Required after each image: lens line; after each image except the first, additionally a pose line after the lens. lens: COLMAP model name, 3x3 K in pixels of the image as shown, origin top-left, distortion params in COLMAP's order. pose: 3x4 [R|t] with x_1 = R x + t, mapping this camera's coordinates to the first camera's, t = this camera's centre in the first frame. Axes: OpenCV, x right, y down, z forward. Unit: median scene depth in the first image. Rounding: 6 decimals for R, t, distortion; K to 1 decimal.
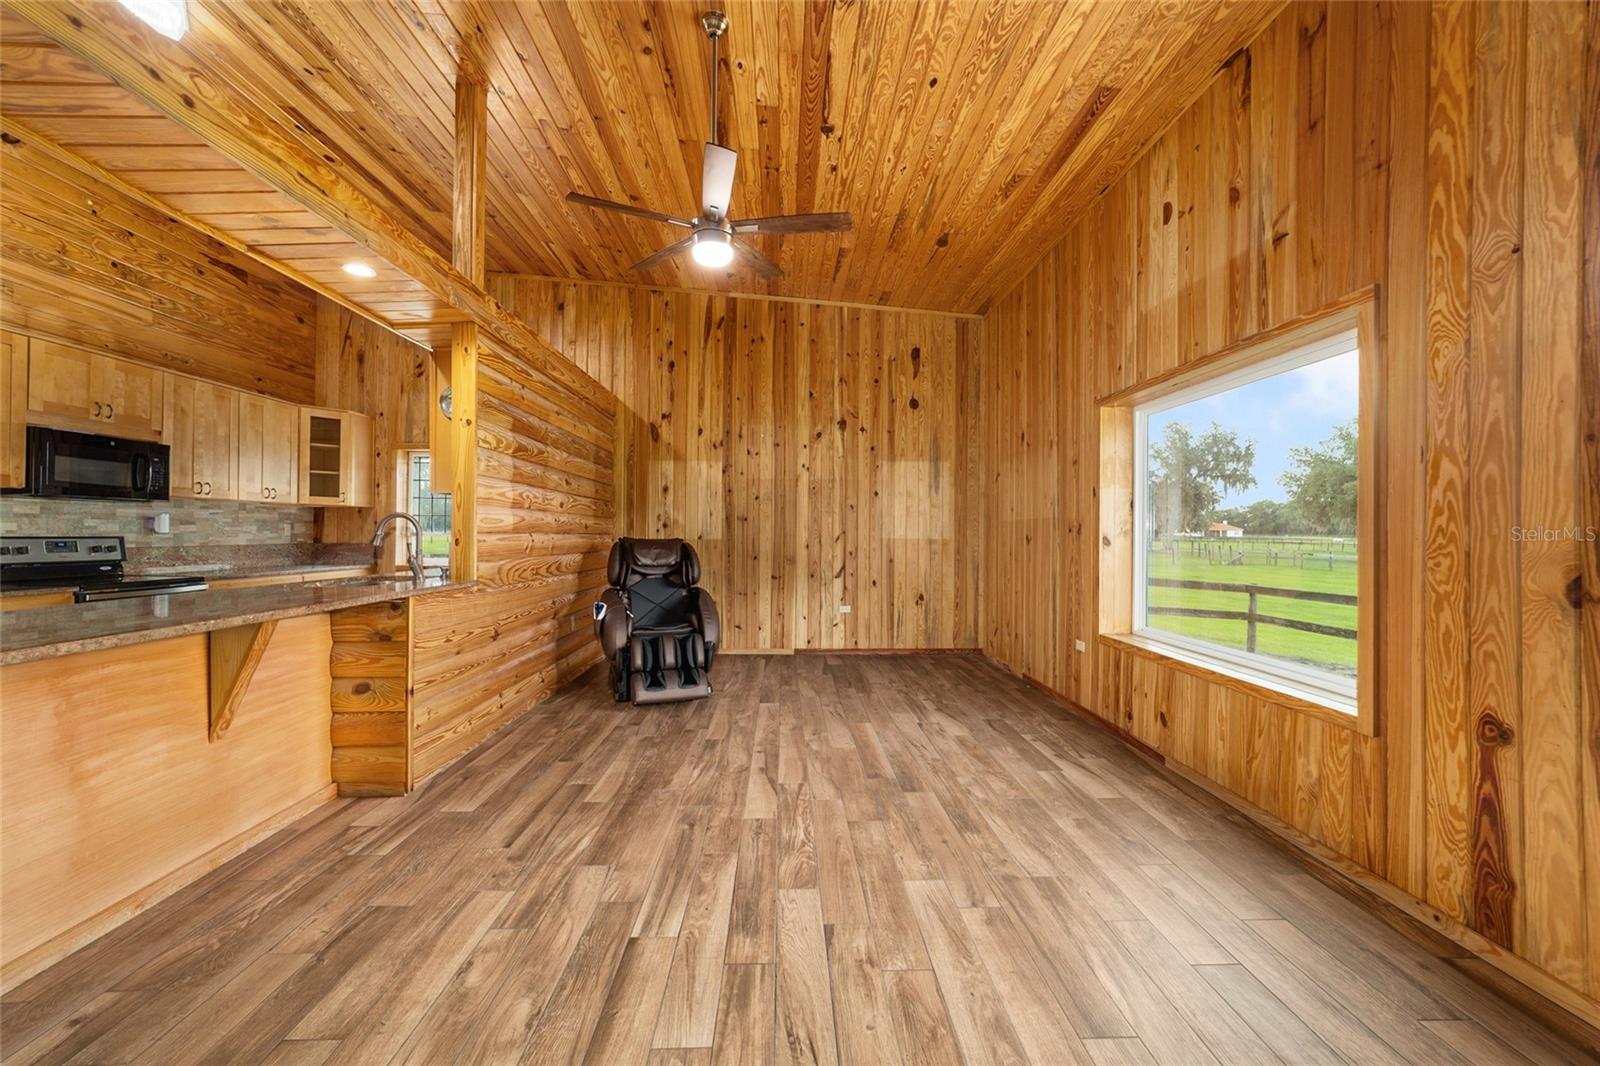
lens RADIAL K [[615.3, 0, 796.3], [0, 615.3, 528.3], [0, 0, 1]] dist [-0.018366, 0.008656]
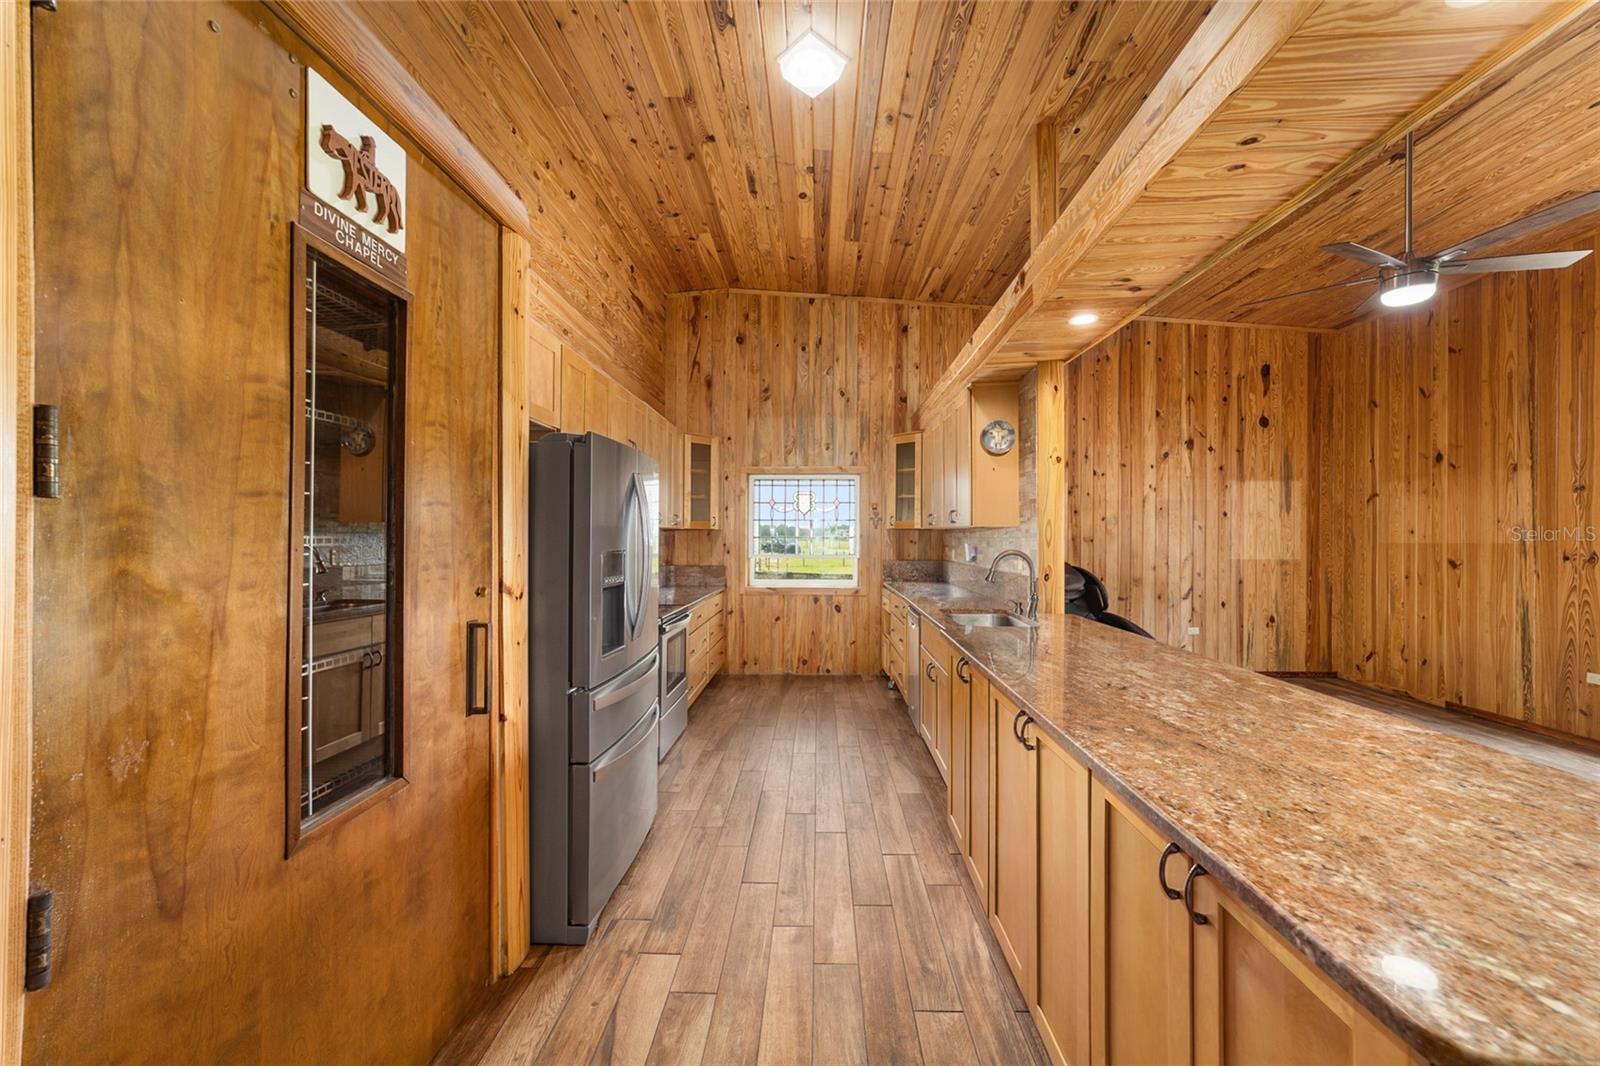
lens RADIAL K [[623.3, 0, 799.6], [0, 623.3, 537.1], [0, 0, 1]] dist [-0.018302, 0.008903]
pose [[0.998309, -0.003073, -0.058047, -0.613348], [0.003550, 0.999961, 0.008114, -0.036743], [0.058020, -0.008307, 0.998281, -0.037875]]
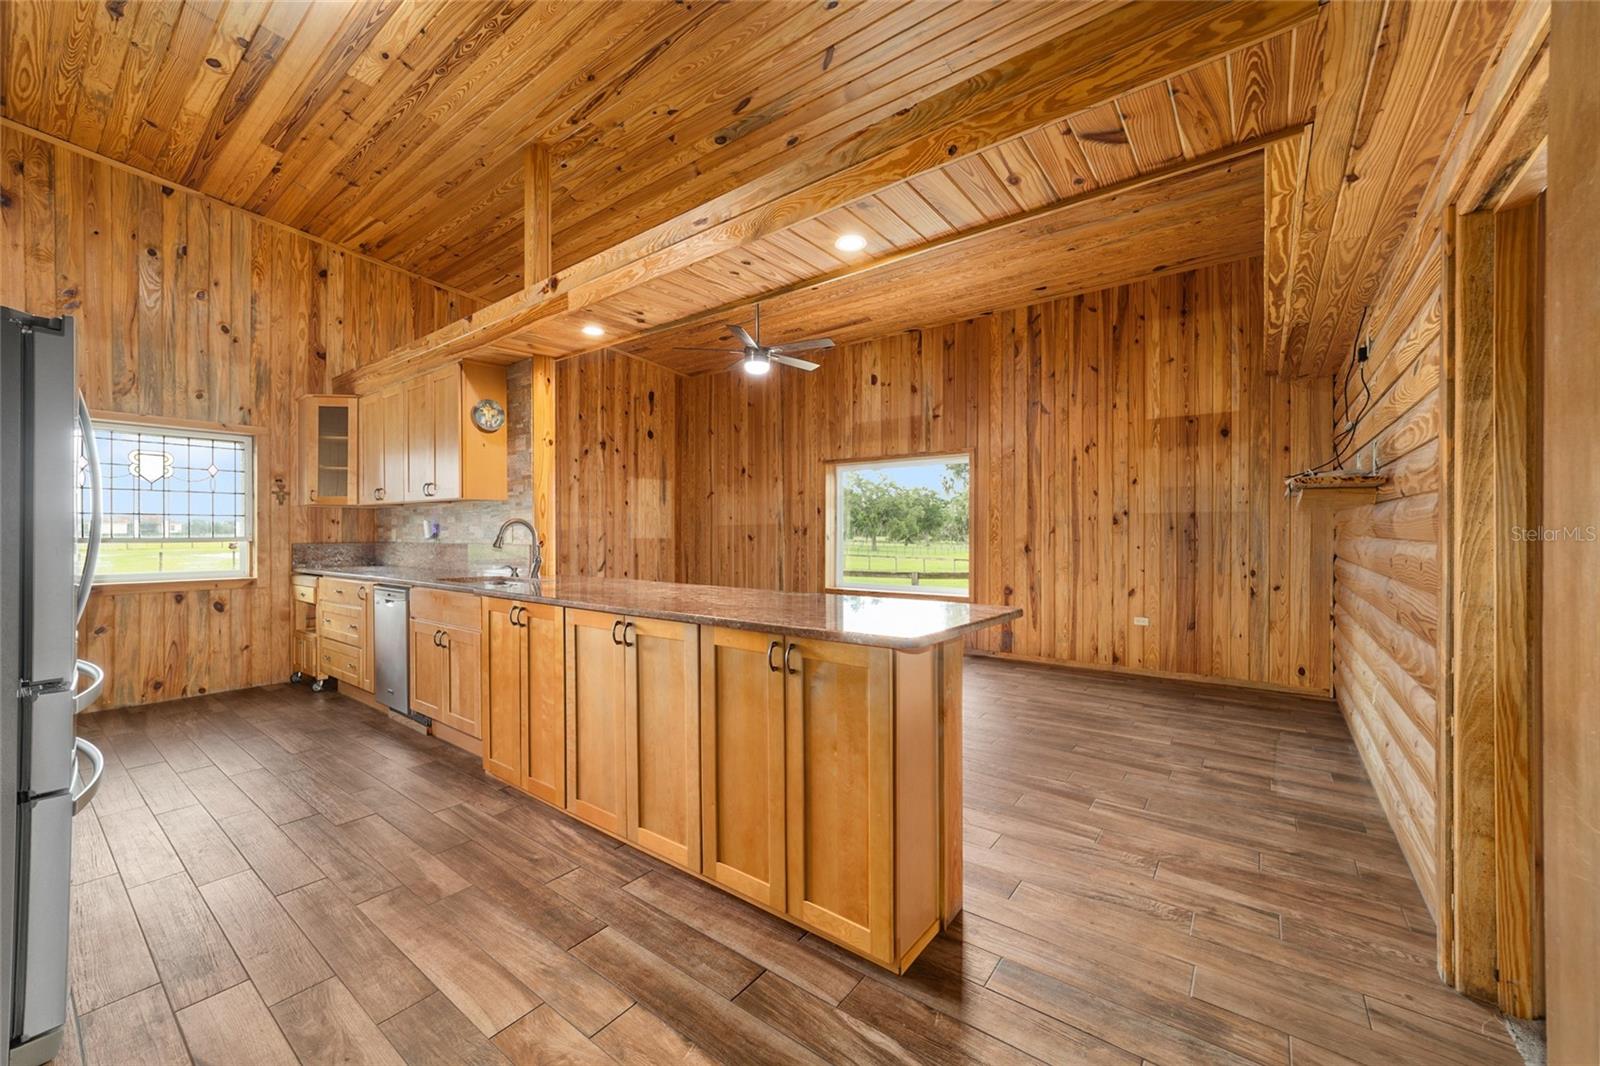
lens RADIAL K [[616.3, 0, 799.1], [0, 616.3, 535.9], [0, 0, 1]] dist [-0.018270, 0.008748]
pose [[0.624316, -0.008447, 0.781126, -0.788530], [-0.001504, 0.999927, 0.012015, -0.005075], [-0.781171, -0.008676, 0.624257, -0.078380]]
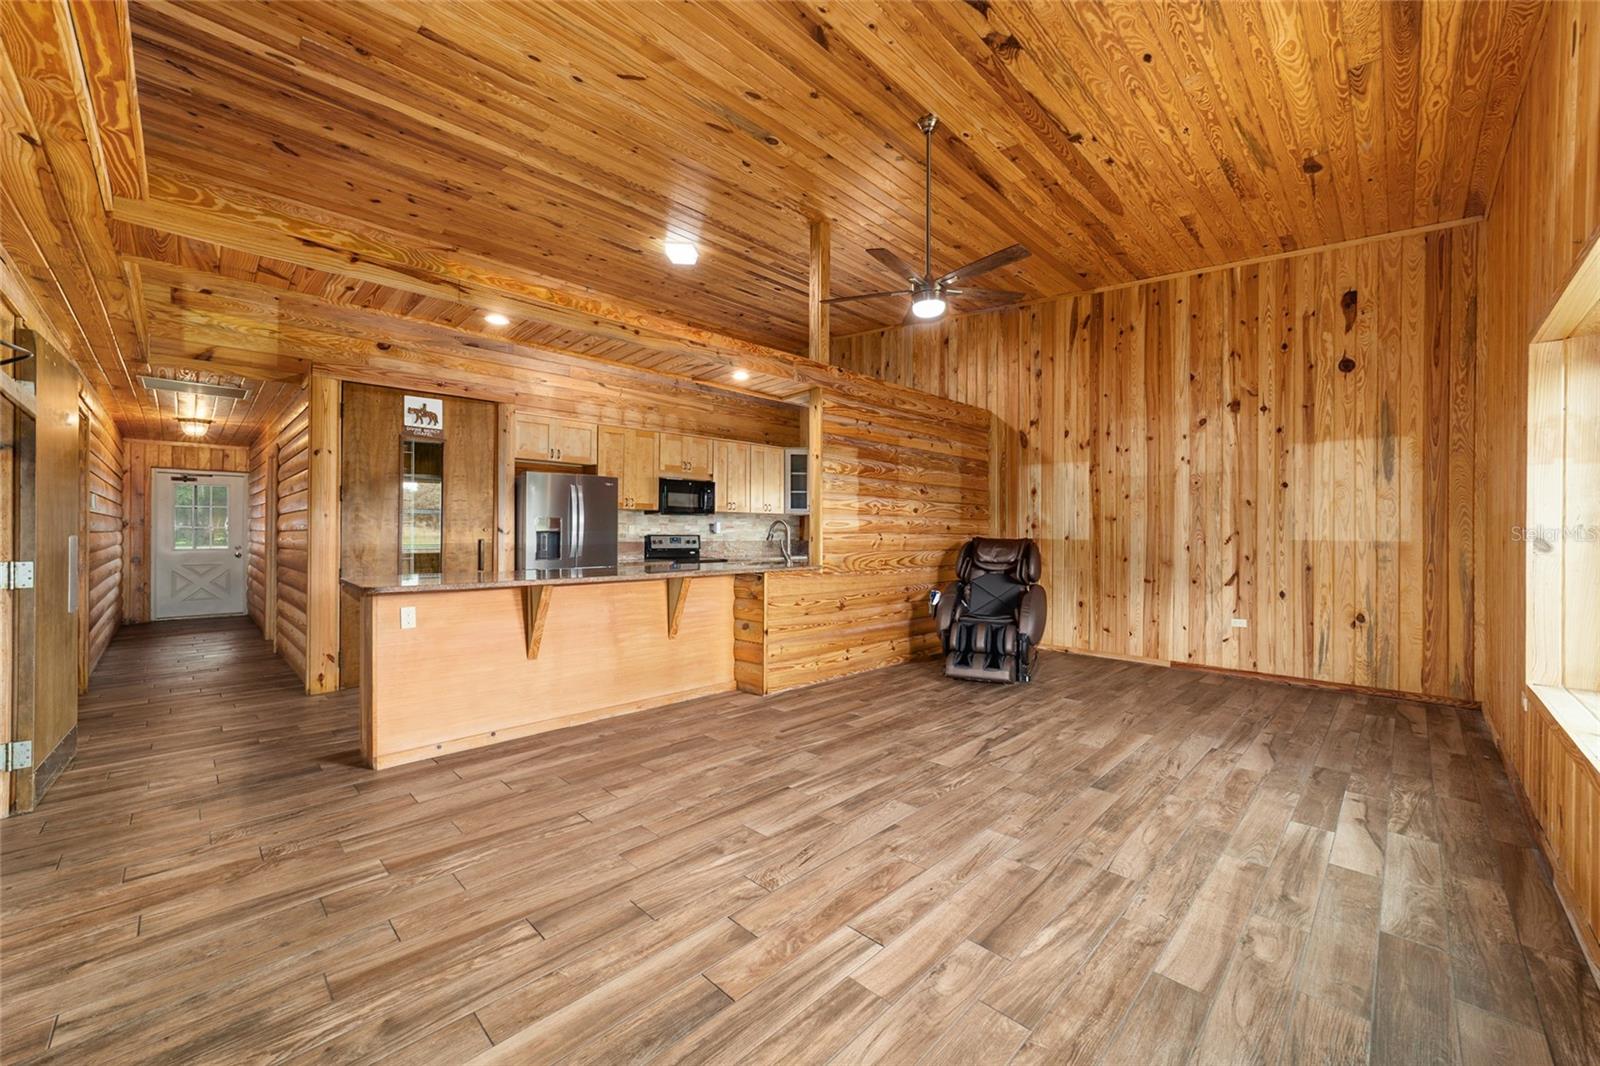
lens RADIAL K [[615.3, 0, 796.3], [0, 615.3, 528.3], [0, 0, 1]] dist [-0.018366, 0.008656]
pose [[0.691183, -0.005440, -0.722659, 0.330578], [0.004322, 0.999985, -0.003394, 0.001161], [0.722667, -0.000778, 0.691196, -0.031639]]
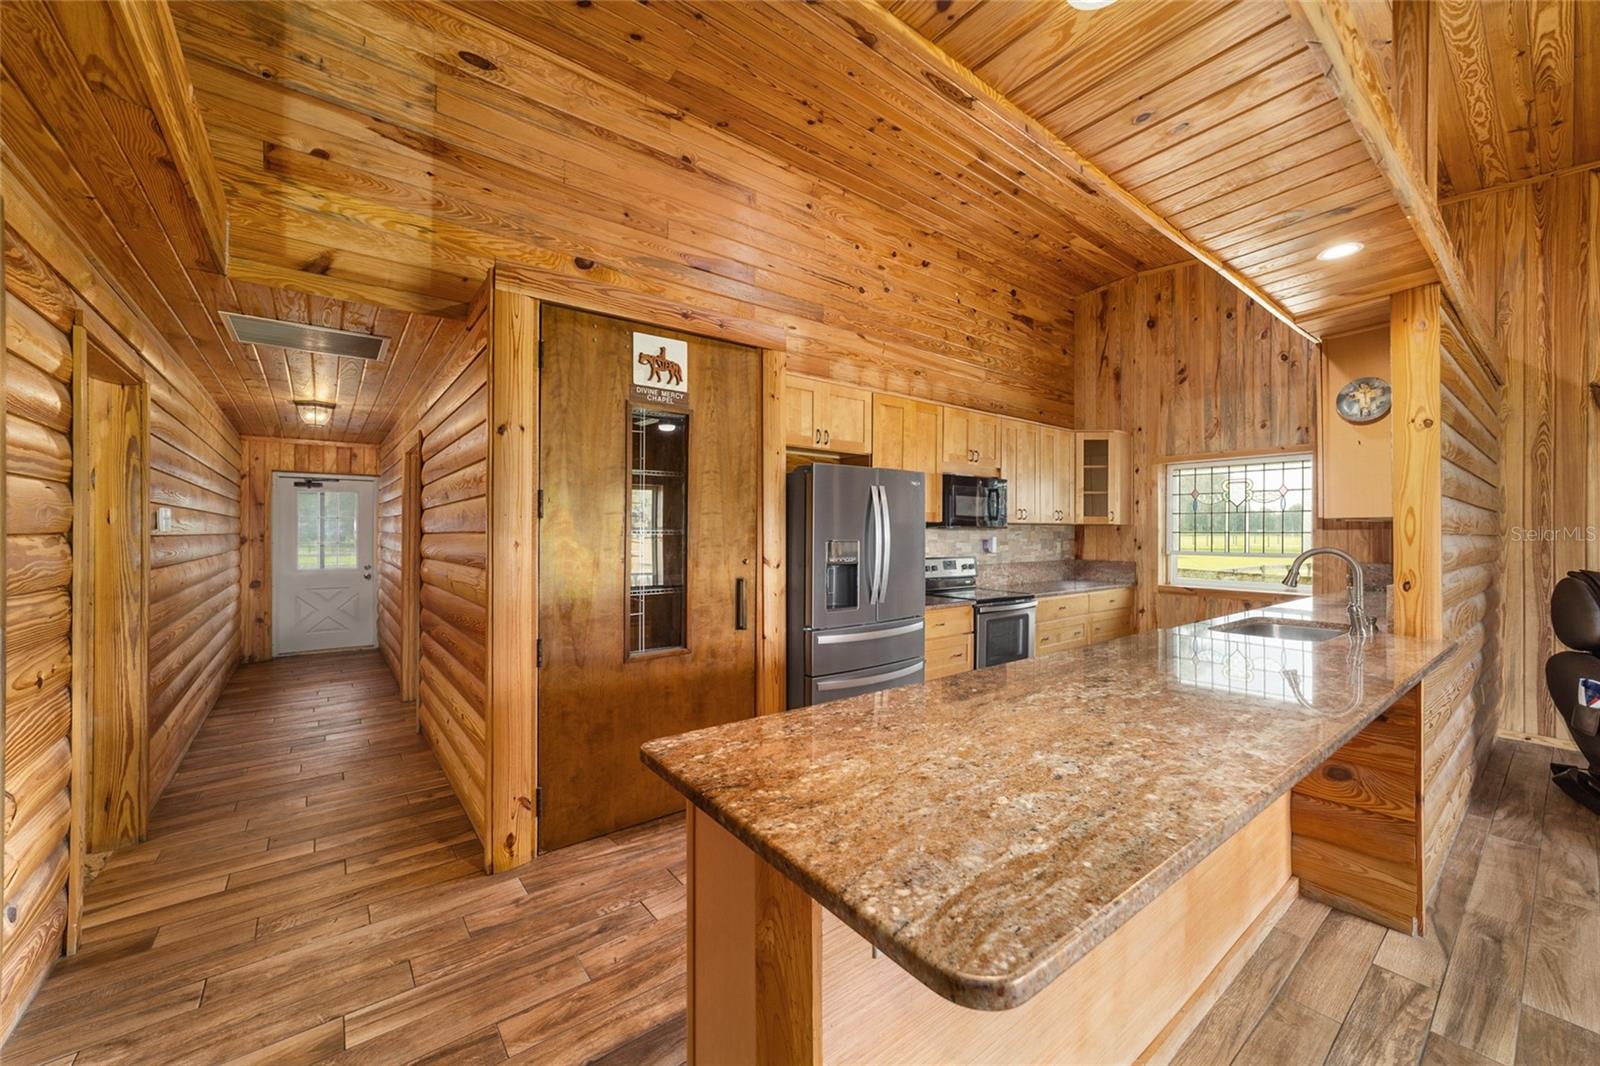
lens RADIAL K [[614.1, 0, 799.5], [0, 614.1, 528.9], [0, 0, 1]] dist [-0.018065, 0.008839]
pose [[0.597943, -0.007499, -0.801504, -0.272883], [0.007026, 0.999967, -0.004114, -0.033307], [0.801508, -0.003172, 0.597976, -0.023320]]
